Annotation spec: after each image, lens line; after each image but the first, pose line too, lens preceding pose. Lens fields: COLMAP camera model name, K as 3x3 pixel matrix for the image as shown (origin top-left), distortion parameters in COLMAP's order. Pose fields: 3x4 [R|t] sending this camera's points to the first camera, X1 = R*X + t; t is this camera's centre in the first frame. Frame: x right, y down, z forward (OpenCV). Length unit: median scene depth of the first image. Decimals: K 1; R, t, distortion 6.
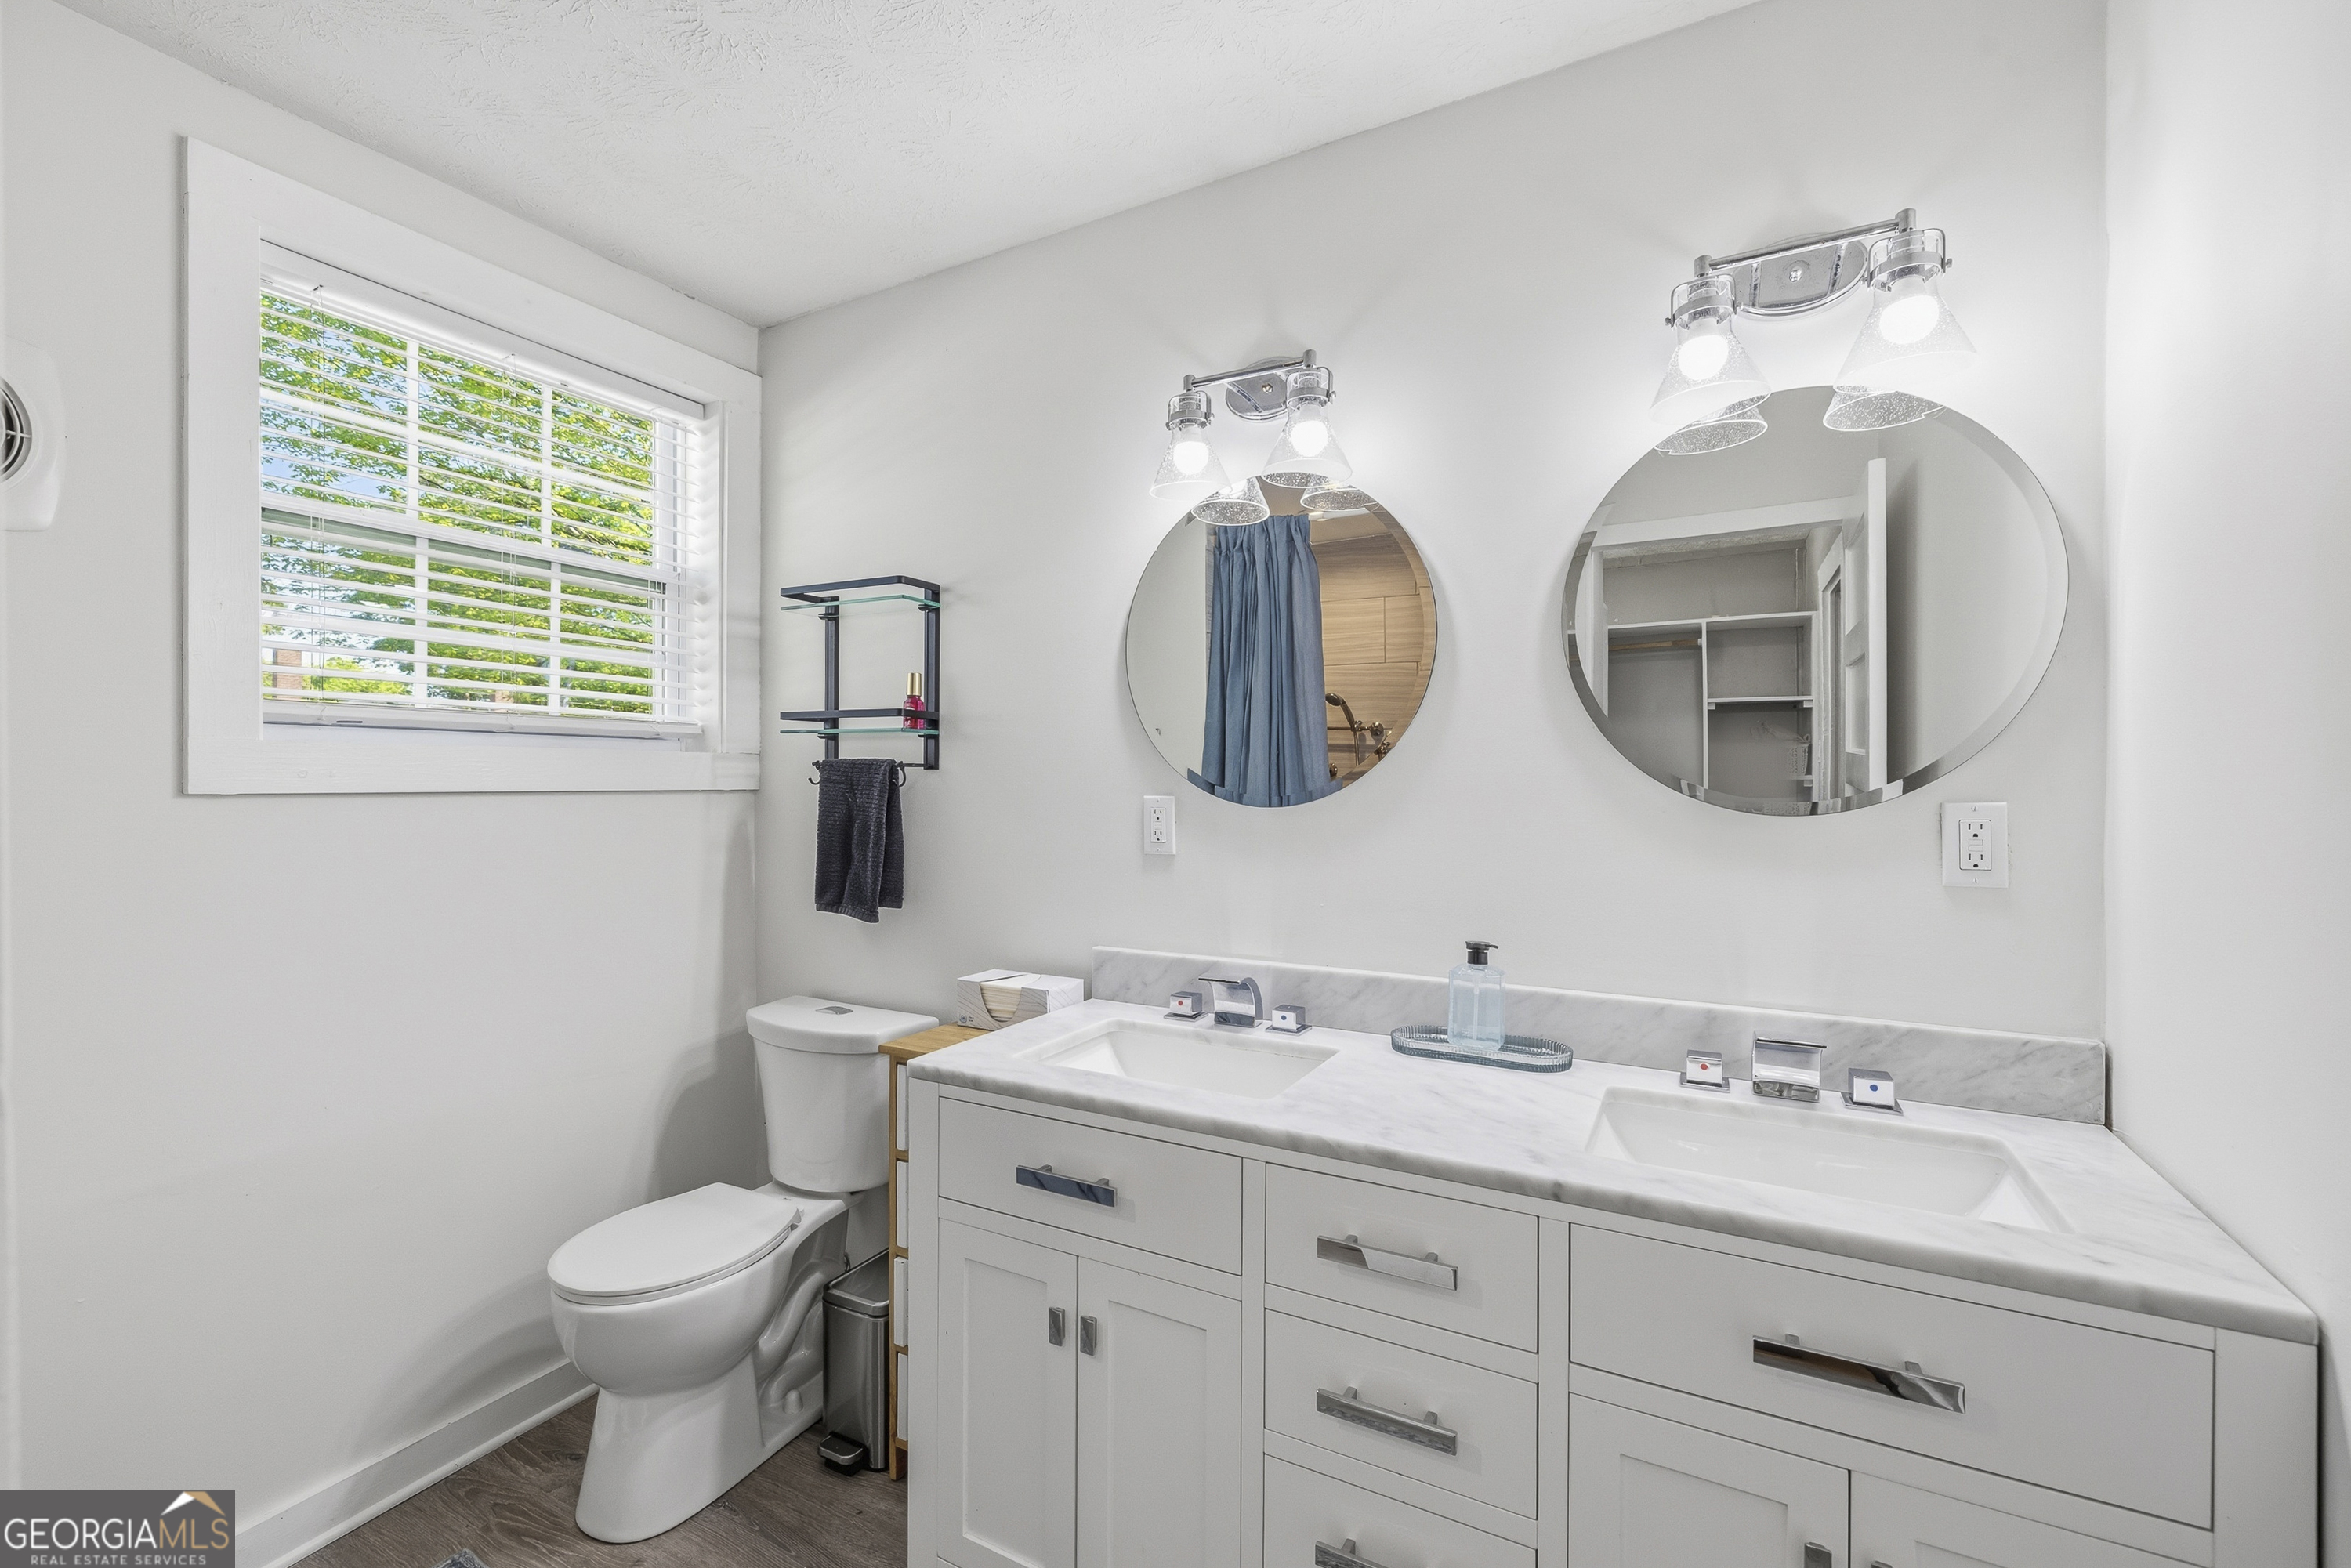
lens RADIAL K [[1006.0, 0, 1175.5], [0, 1006.0, 784.0], [0, 0, 1]] dist [0.002010, 0.000741]
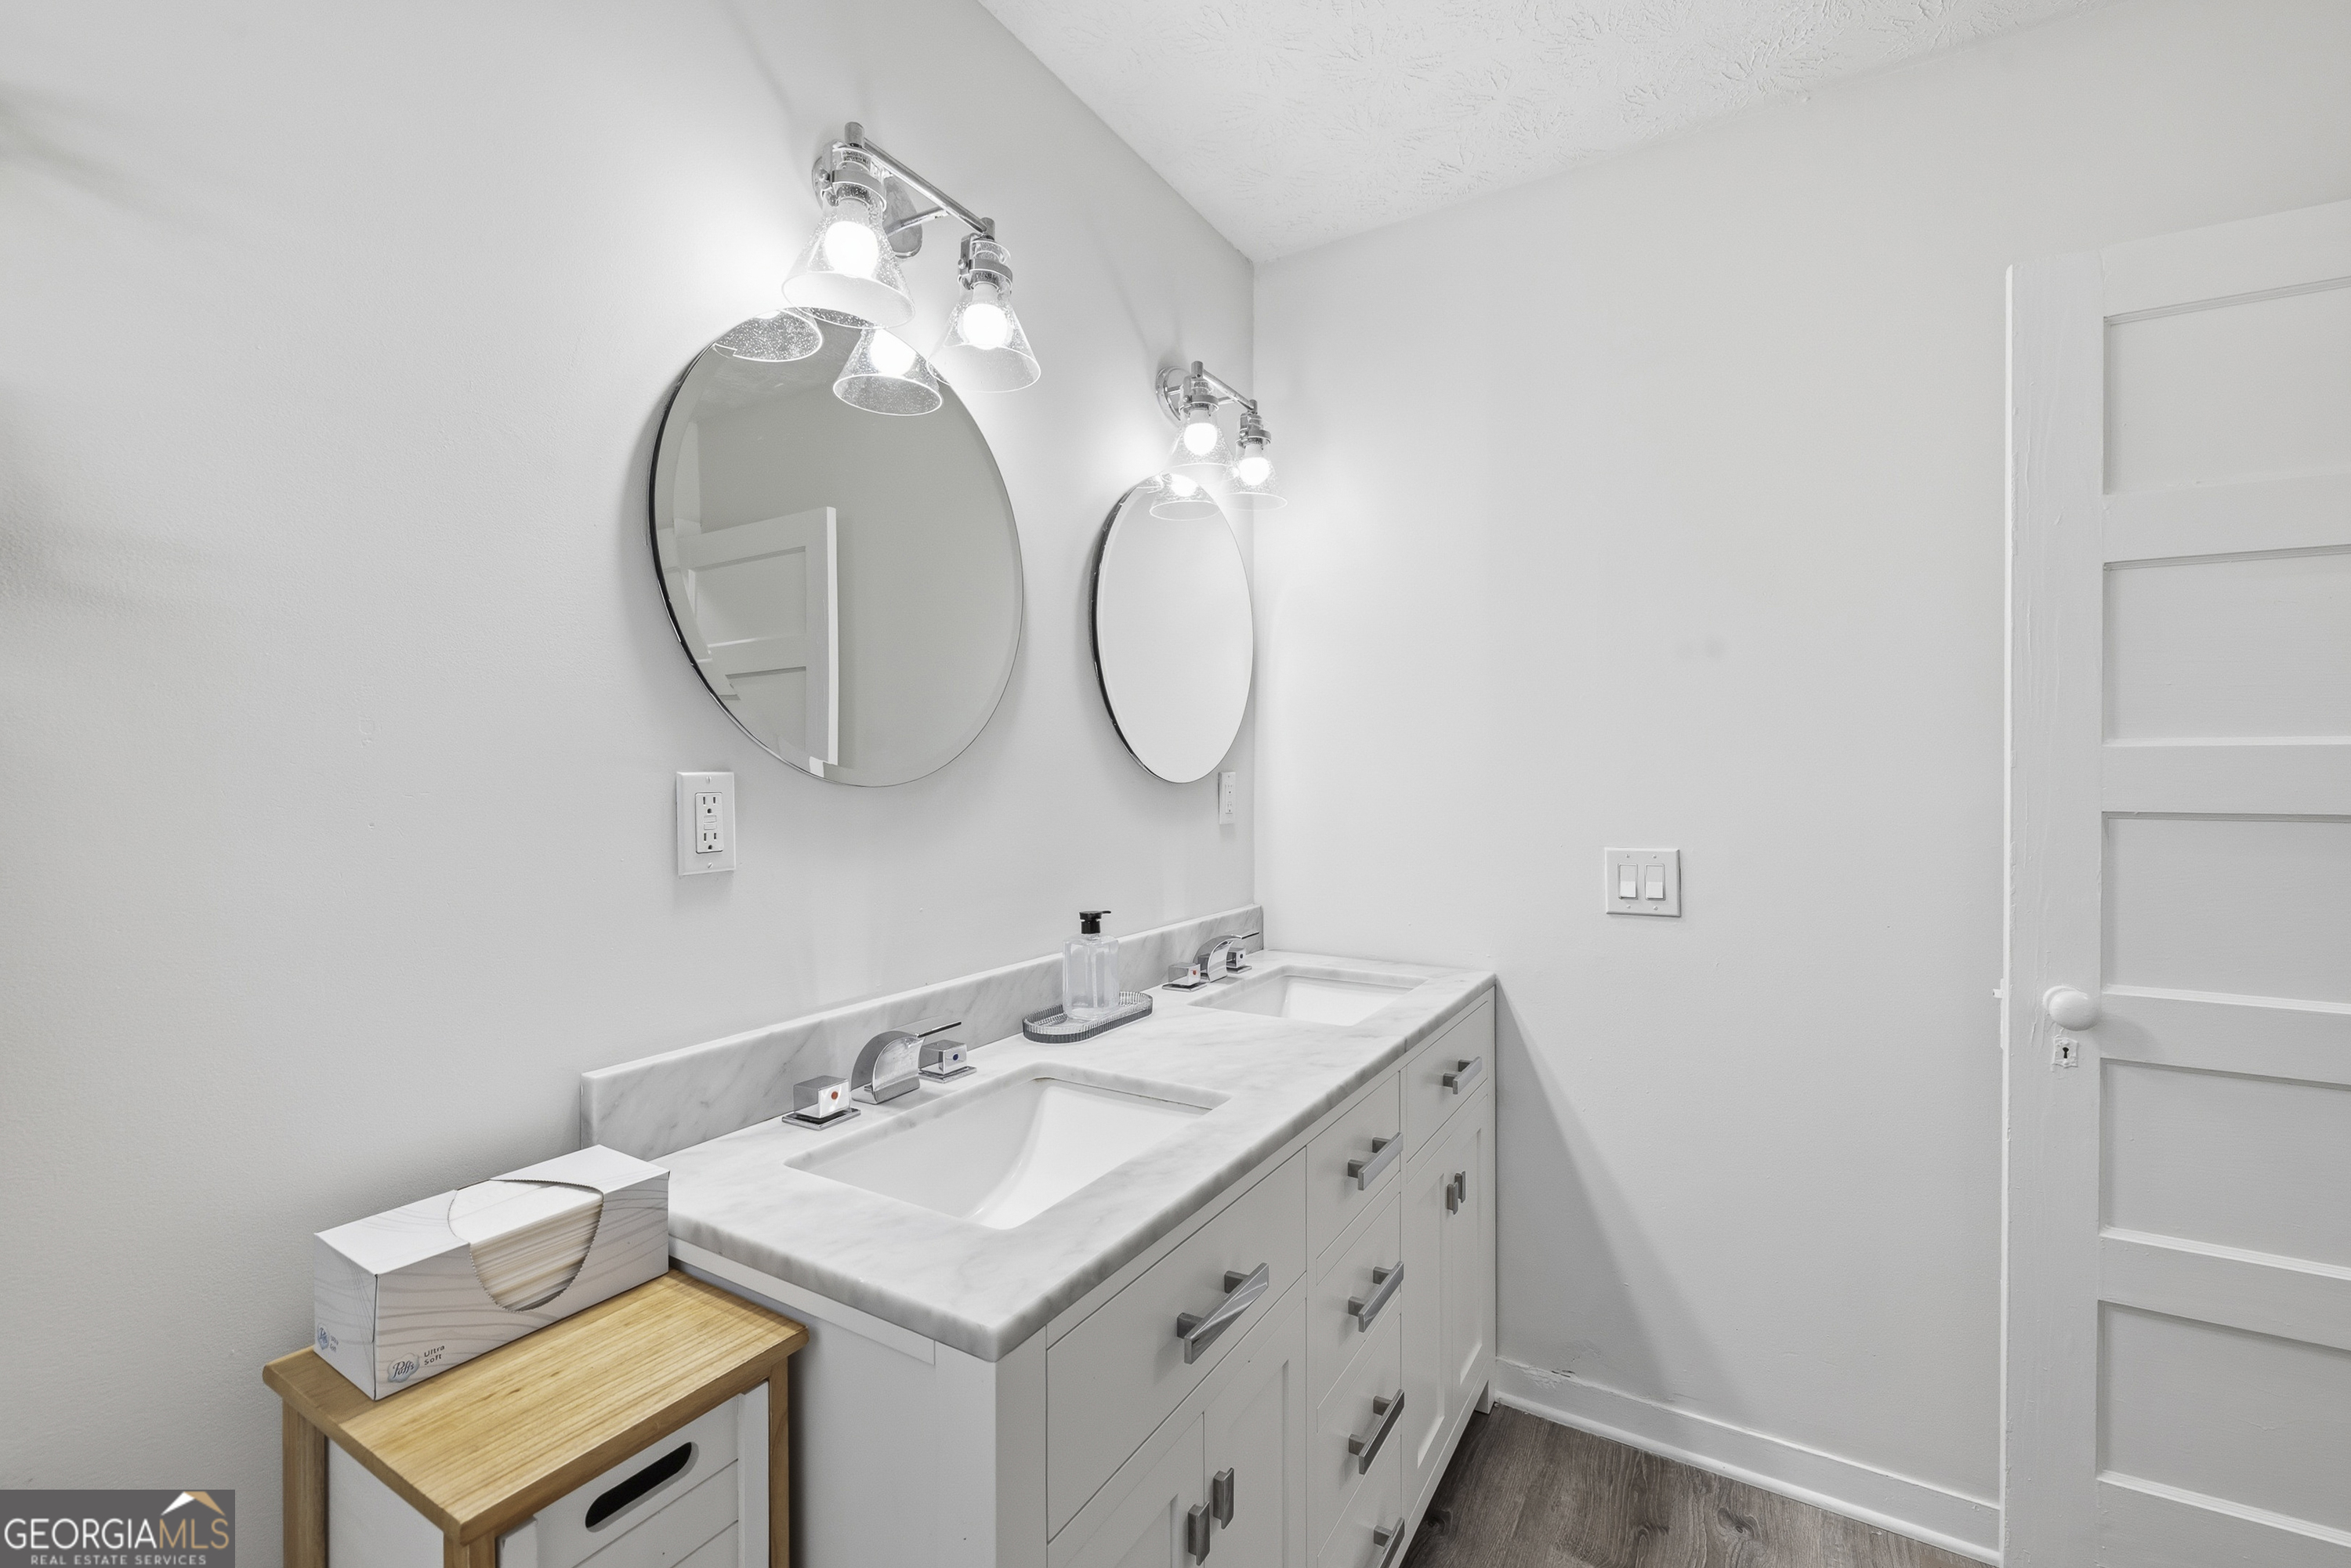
lens RADIAL K [[1000.5, 0, 1157.9], [0, 1000.5, 769.8], [0, 0, 1]] dist [-0.002672, 0.000138]
pose [[0.059308, -0.001544, 0.998239, -0.656898], [0.005588, 0.999984, 0.001215, 0.013014], [-0.998224, 0.005506, 0.059316, 0.809611]]
